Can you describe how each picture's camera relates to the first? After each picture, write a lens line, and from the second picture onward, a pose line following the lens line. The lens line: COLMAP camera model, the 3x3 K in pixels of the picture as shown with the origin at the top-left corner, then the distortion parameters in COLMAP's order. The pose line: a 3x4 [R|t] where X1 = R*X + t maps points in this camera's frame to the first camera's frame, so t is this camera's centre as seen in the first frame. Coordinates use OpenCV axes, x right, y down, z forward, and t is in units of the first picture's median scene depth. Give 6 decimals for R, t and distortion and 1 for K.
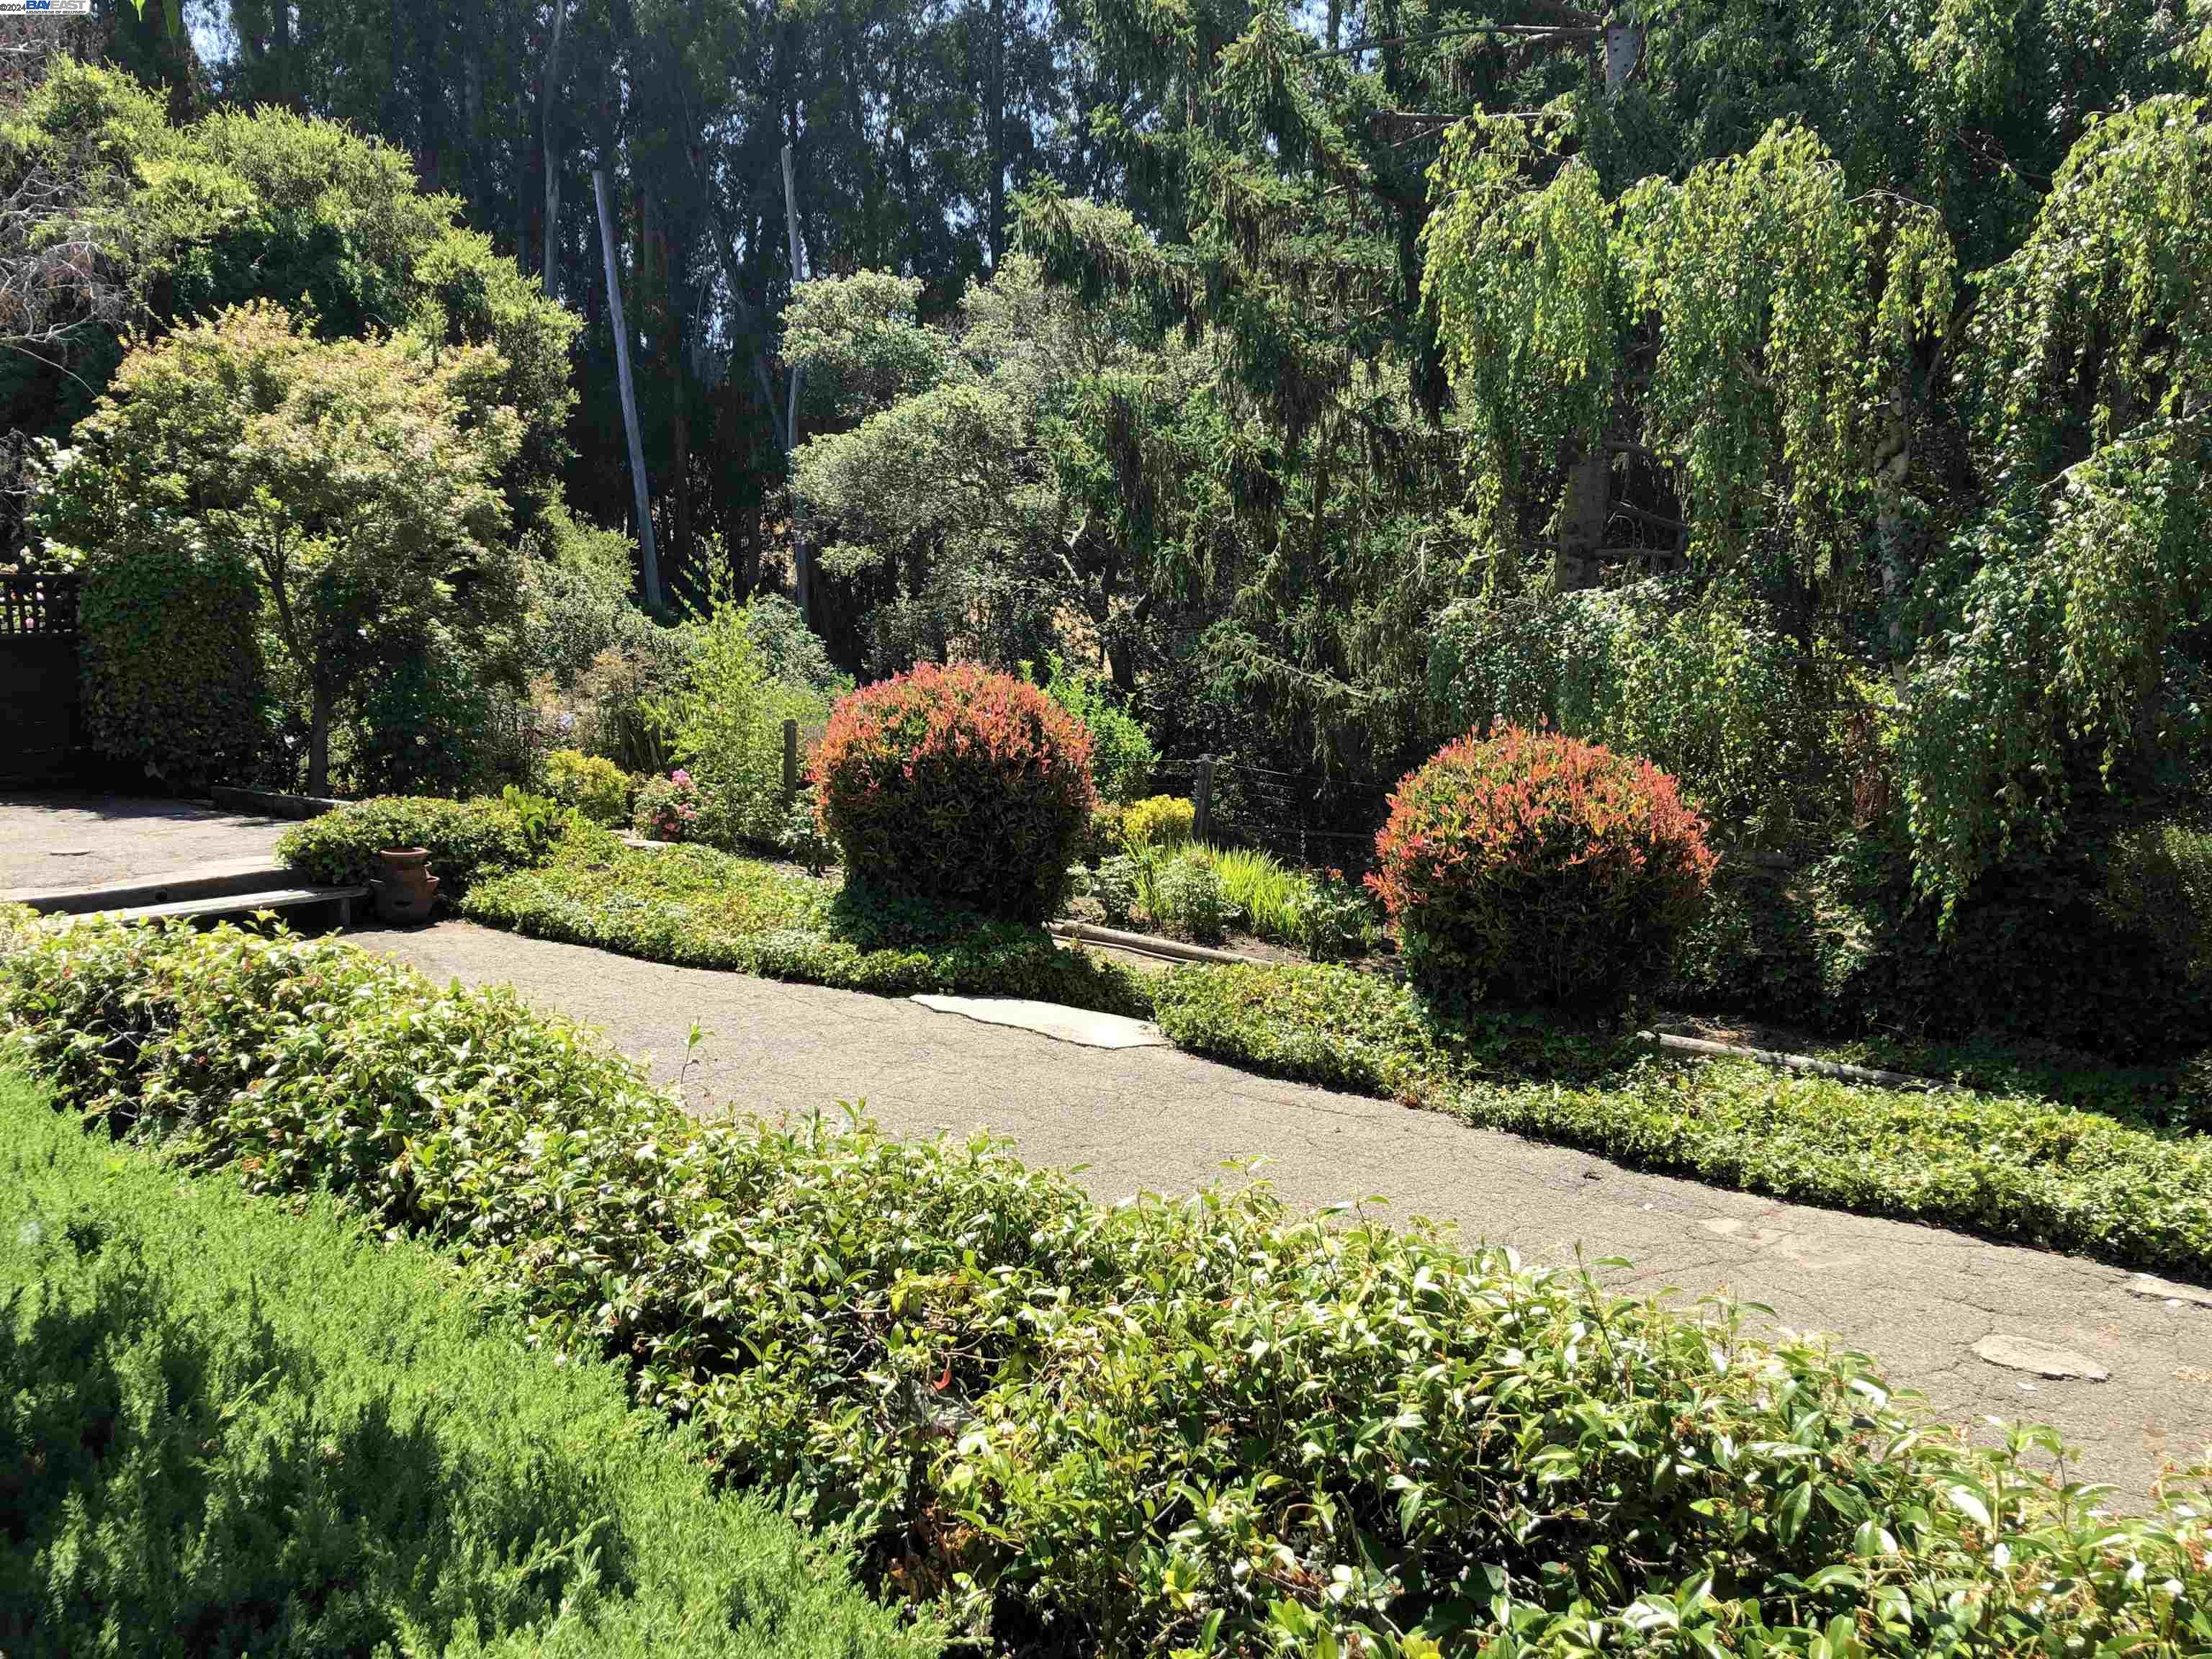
lens RADIAL K [[1787.4, 0, 1111.0], [0, 1787.4, 870.6], [0, 0, 1]] dist [0.061032, -0.169630]
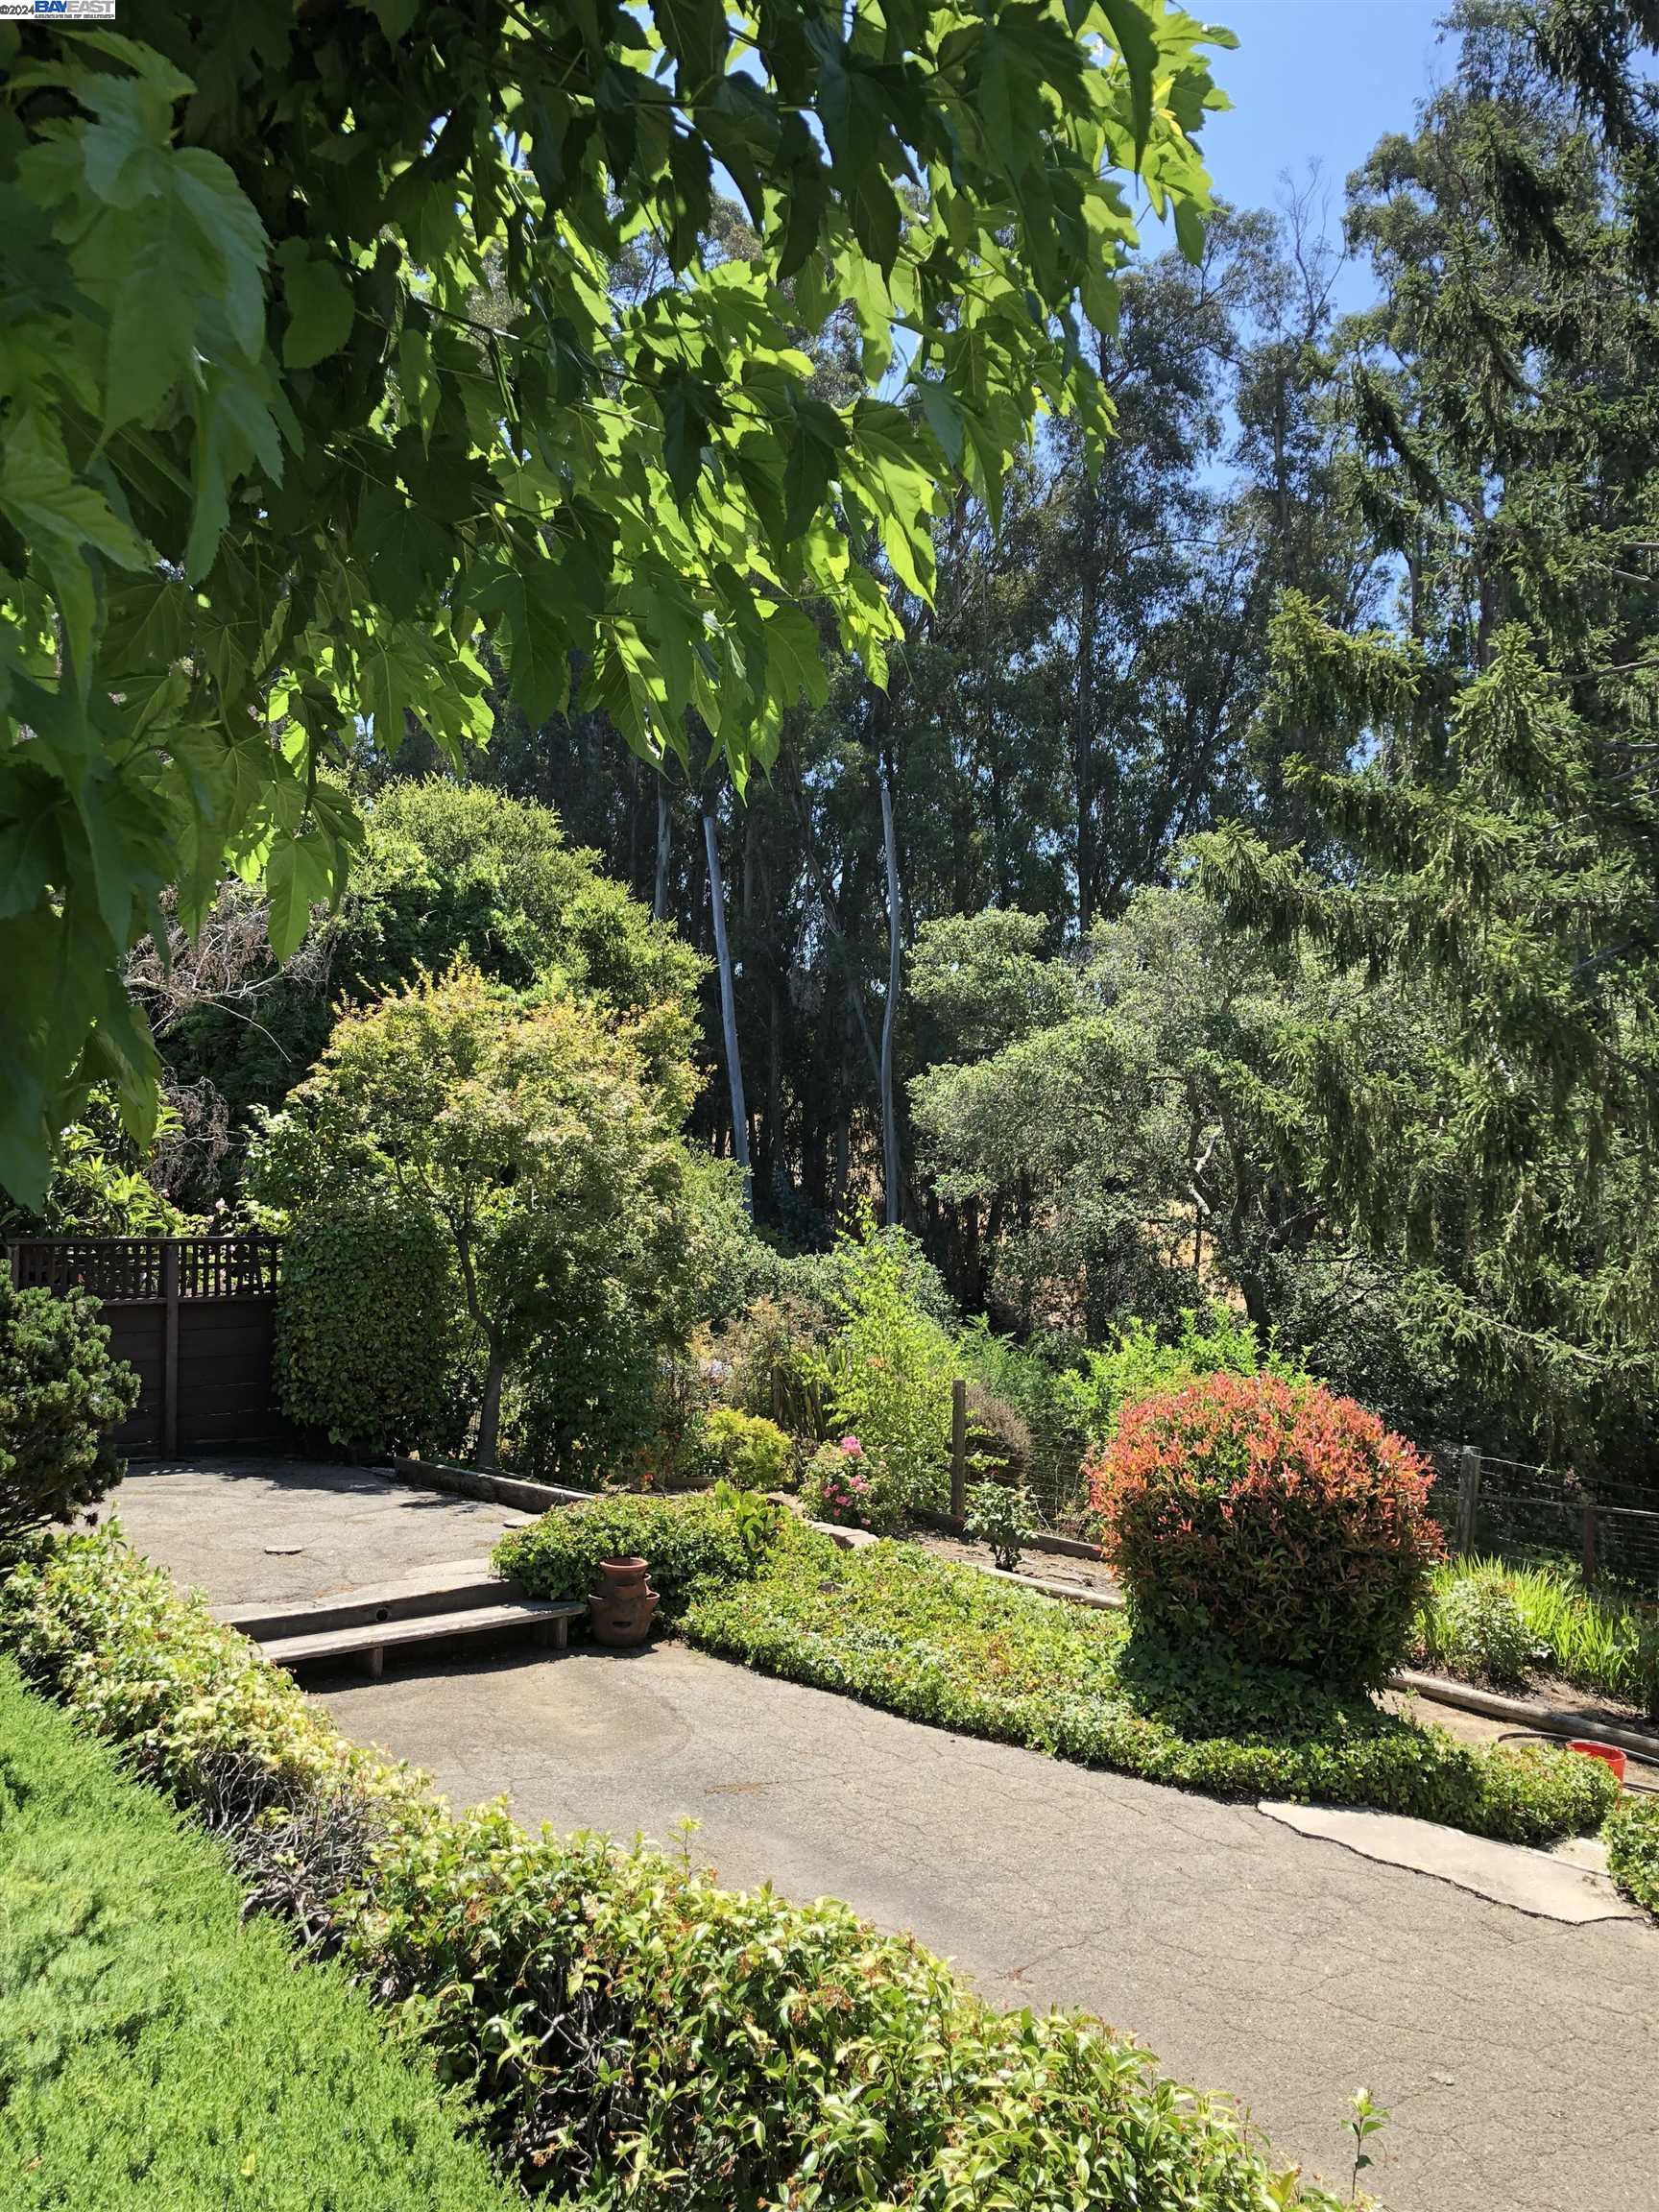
lens RADIAL K [[1779.1, 0, 829.5], [0, 1779.1, 1106.0], [0, 0, 1]] dist [0.032914, -0.004853]
pose [[0.985297, -0.009699, -0.170573, -0.094825], [-0.024052, 0.980569, -0.194694, -0.046363], [0.169147, 0.195934, 0.965919, 0.066002]]
